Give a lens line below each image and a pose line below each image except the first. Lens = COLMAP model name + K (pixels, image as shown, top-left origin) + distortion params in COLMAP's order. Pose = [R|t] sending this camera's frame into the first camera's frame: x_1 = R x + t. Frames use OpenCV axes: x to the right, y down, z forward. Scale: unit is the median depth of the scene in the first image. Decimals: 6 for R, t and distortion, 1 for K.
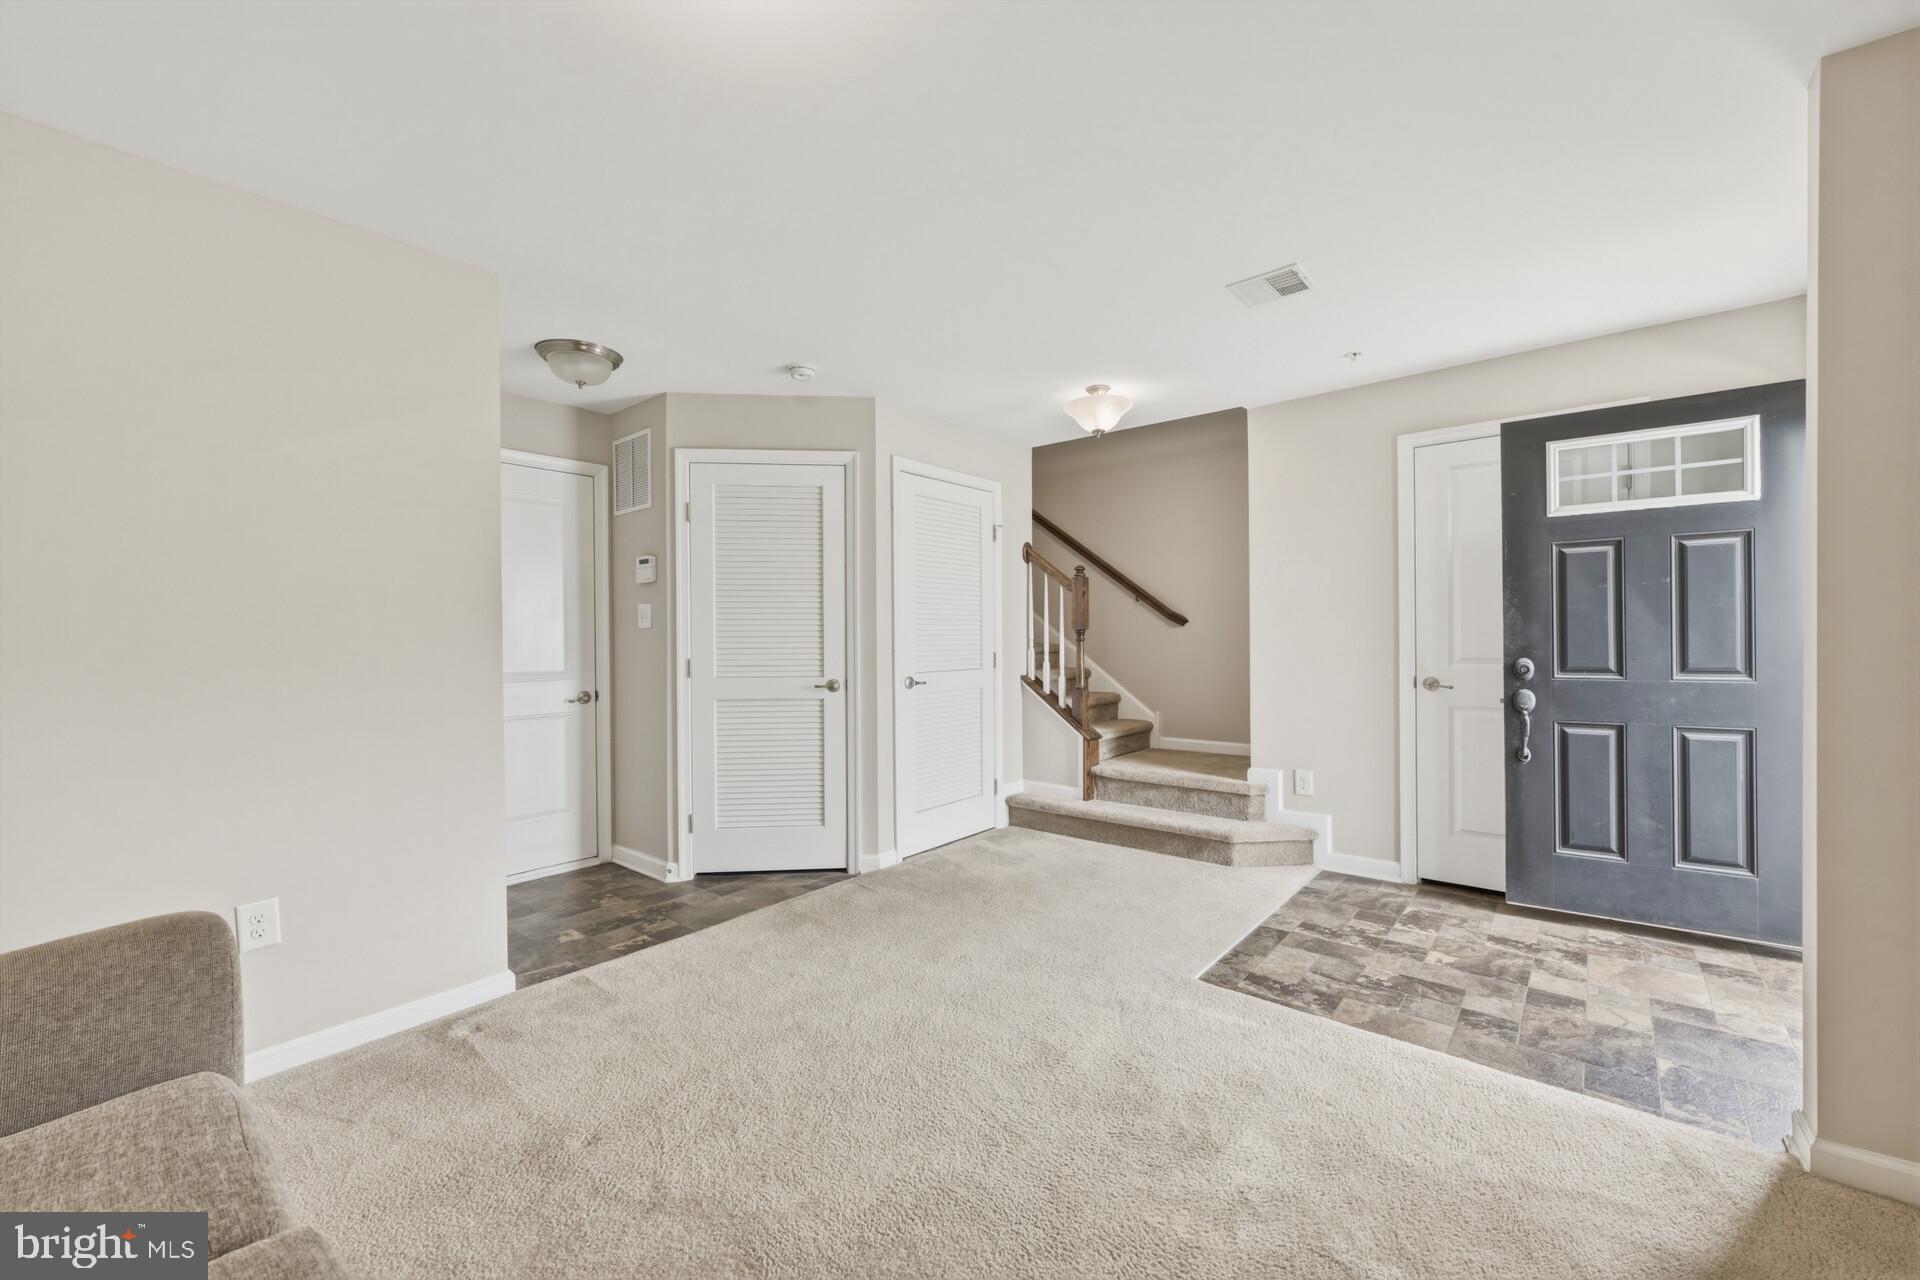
lens RADIAL K [[800.1, 0, 960.0], [0, 800.1, 640.0], [0, 0, 1]] dist [-0.001421, 0.000080]
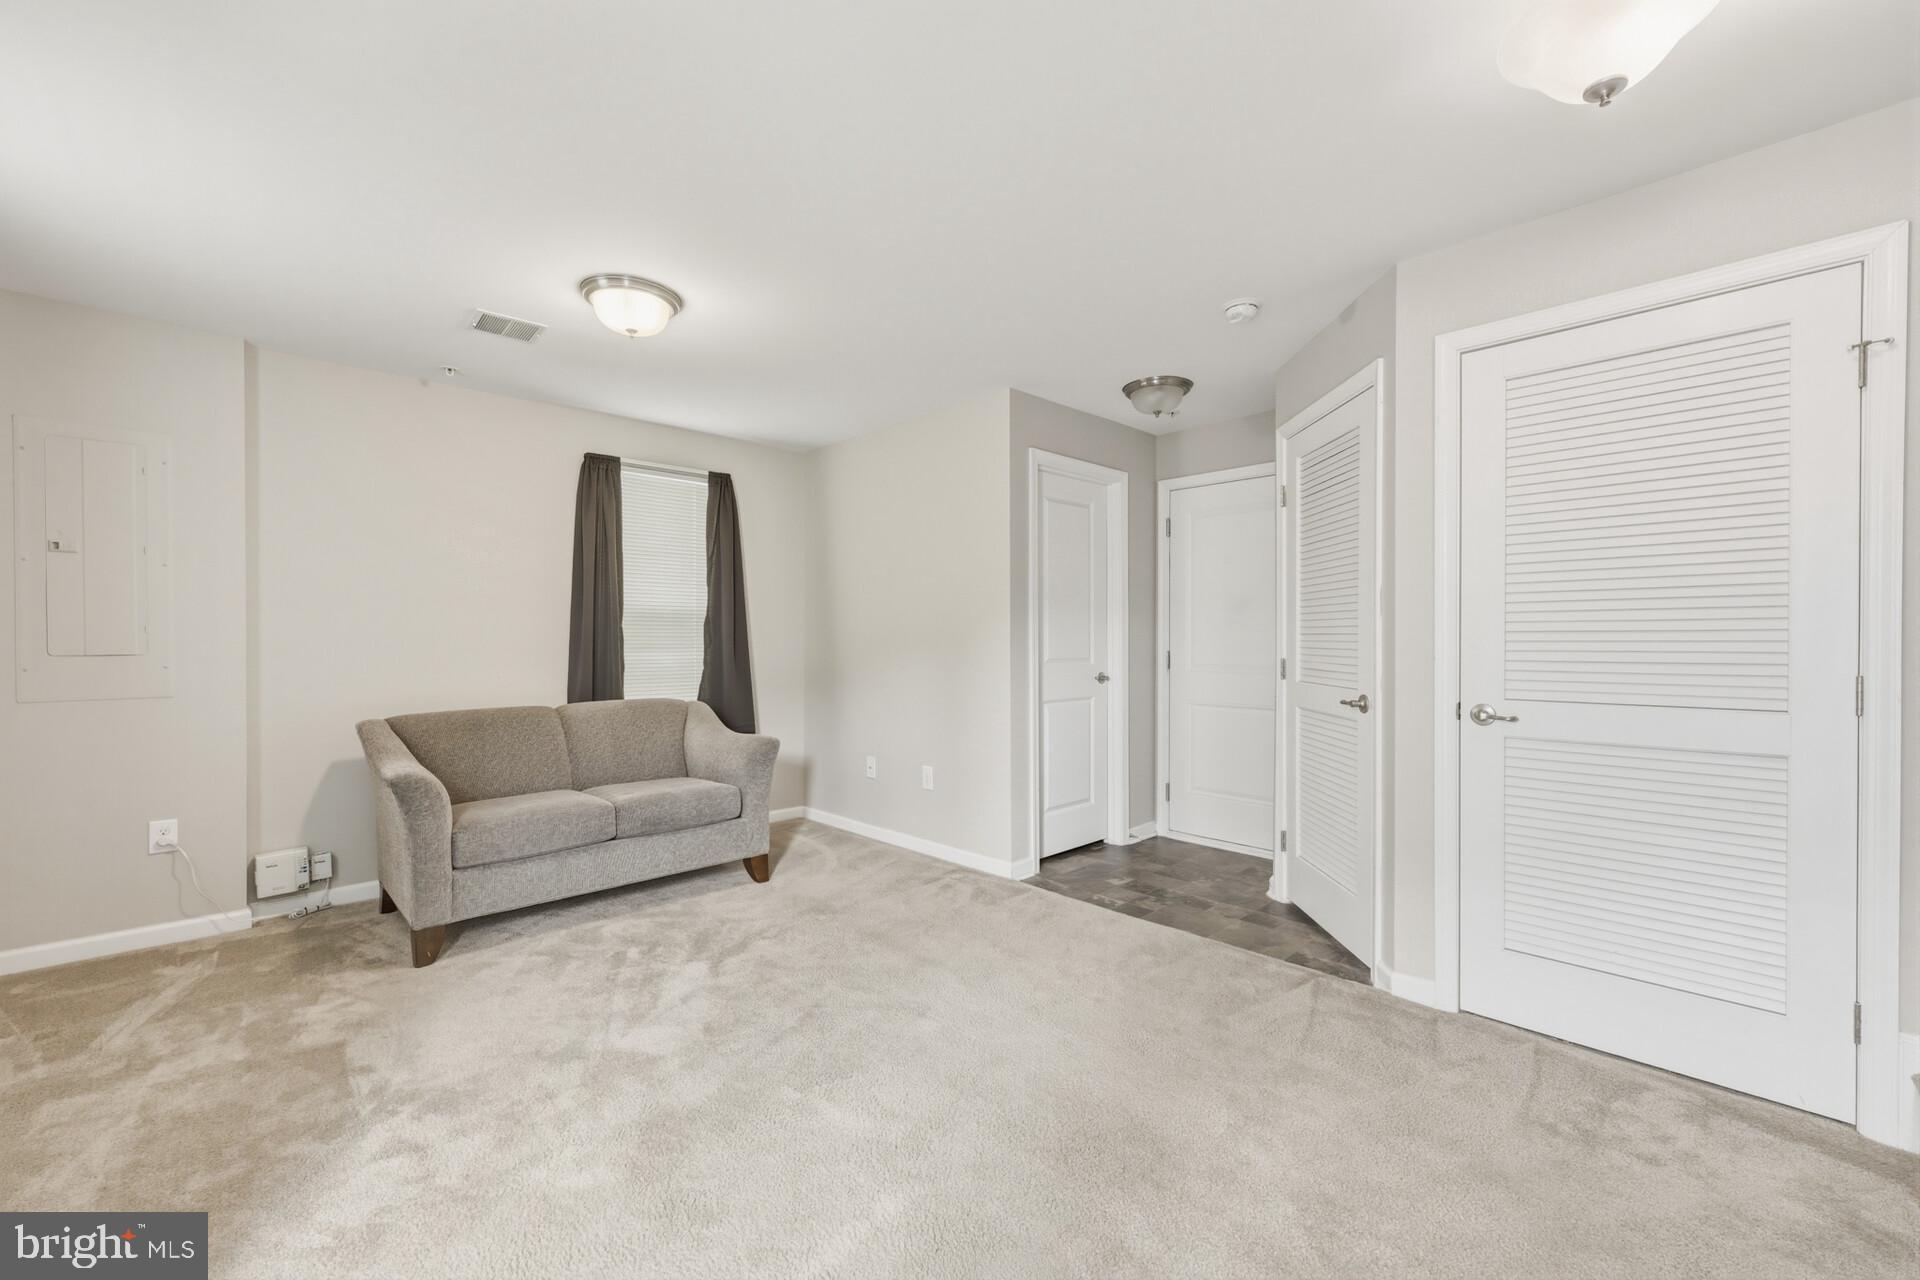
lens RADIAL K [[800.1, 0, 960.0], [0, 800.1, 640.0], [0, 0, 1]] dist [-0.001421, 0.000080]
pose [[-0.151850, 0.007970, -0.988371, 0.706316], [-0.004268, 0.999953, 0.008719, -0.004108], [0.988394, 0.005542, -0.151809, 0.900011]]
